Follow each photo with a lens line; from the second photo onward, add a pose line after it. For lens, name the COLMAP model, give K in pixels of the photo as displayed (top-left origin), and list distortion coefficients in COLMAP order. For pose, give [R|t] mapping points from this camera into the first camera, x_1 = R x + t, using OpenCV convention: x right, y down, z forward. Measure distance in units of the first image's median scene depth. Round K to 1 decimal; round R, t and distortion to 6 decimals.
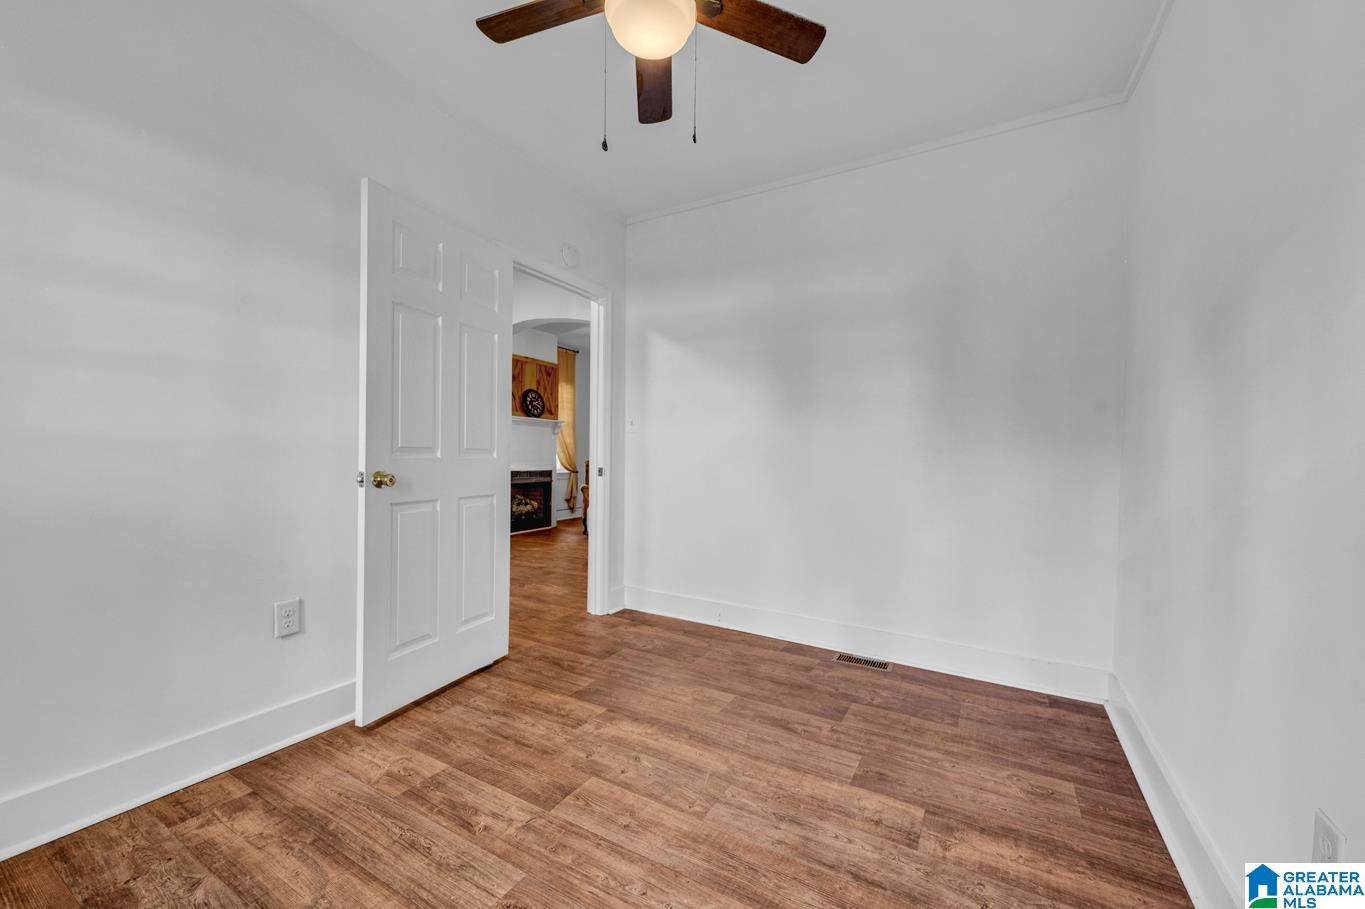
lens RADIAL K [[537.2, 0, 682.5], [0, 537.2, 454.5], [0, 0, 1]] dist [-0.001596, 0.000045]
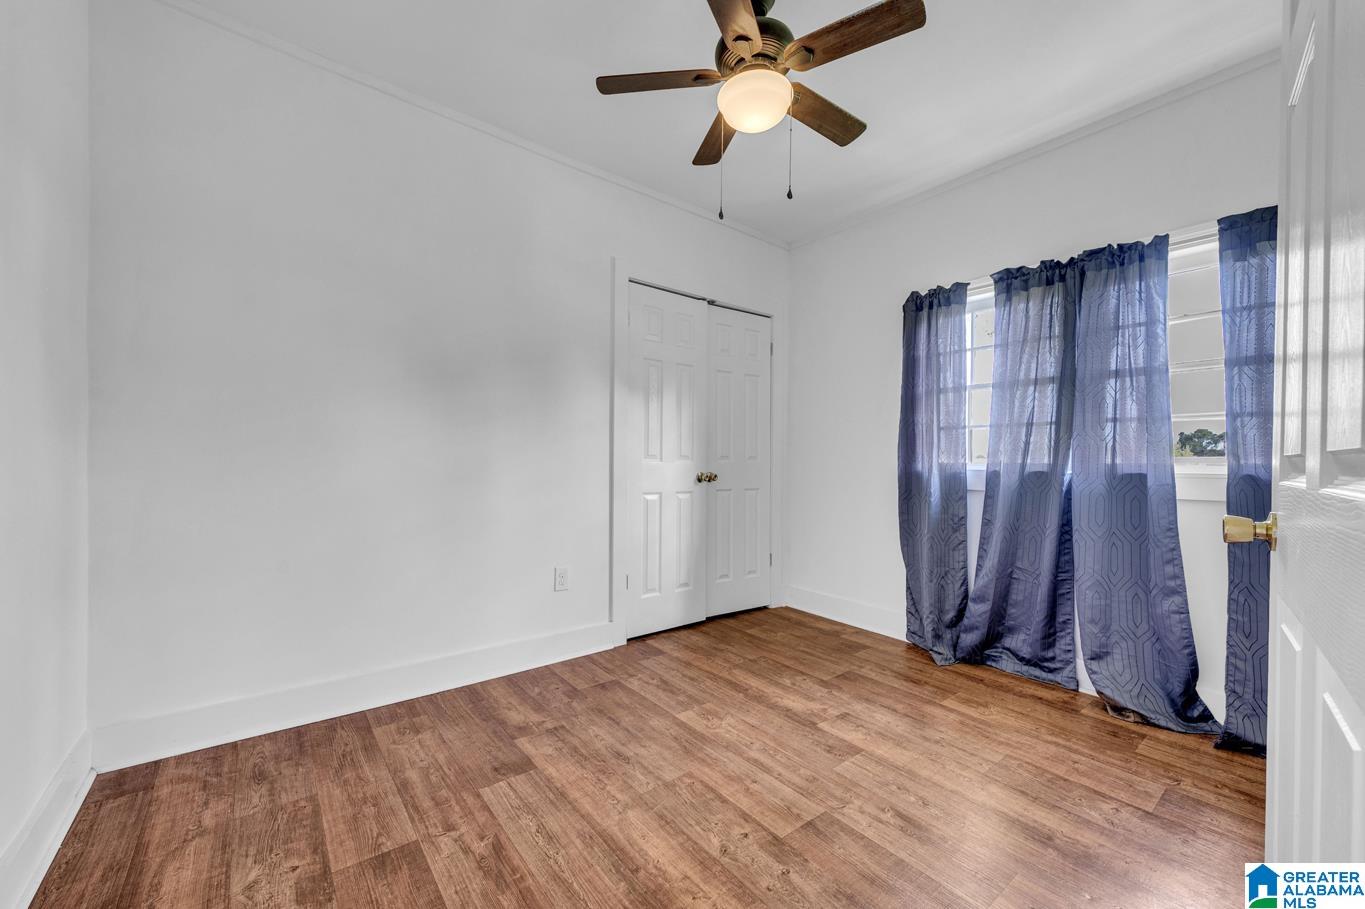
lens RADIAL K [[537.2, 0, 682.5], [0, 537.2, 454.5], [0, 0, 1]] dist [-0.001596, 0.000045]
pose [[-0.930632, -0.026333, 0.365007, -0.346574], [-0.028043, 0.999607, 0.000617, -0.006735], [-0.364880, -0.009662, -0.931005, 2.038275]]
